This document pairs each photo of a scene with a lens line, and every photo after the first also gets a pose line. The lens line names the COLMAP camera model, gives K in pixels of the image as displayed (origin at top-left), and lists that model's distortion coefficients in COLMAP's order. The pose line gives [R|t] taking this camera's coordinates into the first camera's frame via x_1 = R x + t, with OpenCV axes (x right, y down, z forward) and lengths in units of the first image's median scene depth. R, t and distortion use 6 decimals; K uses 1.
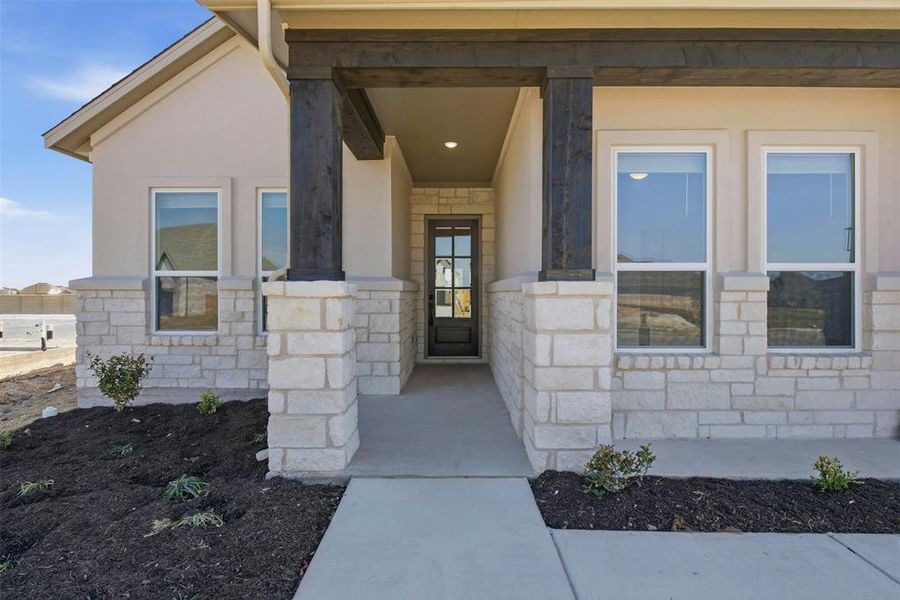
lens RADIAL K [[420.9, 0, 450.0], [0, 420.9, 300.0], [0, 0, 1]] dist [-0.003453, -0.000176]
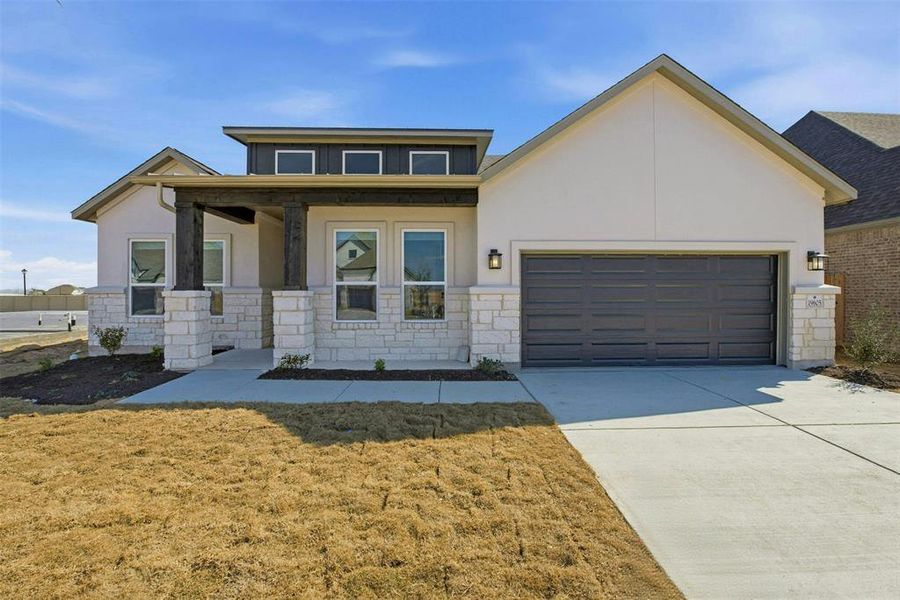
lens RADIAL K [[372.7, 0, 450.4], [0, 372.7, 296.0], [0, 0, 1]] dist [-0.014836, -0.000062]
pose [[0.999293, -0.001920, 0.037555, 0.688181], [0.002228, 0.999964, -0.008163, 0.004023], [-0.037538, 0.008241, 0.999261, -0.725554]]
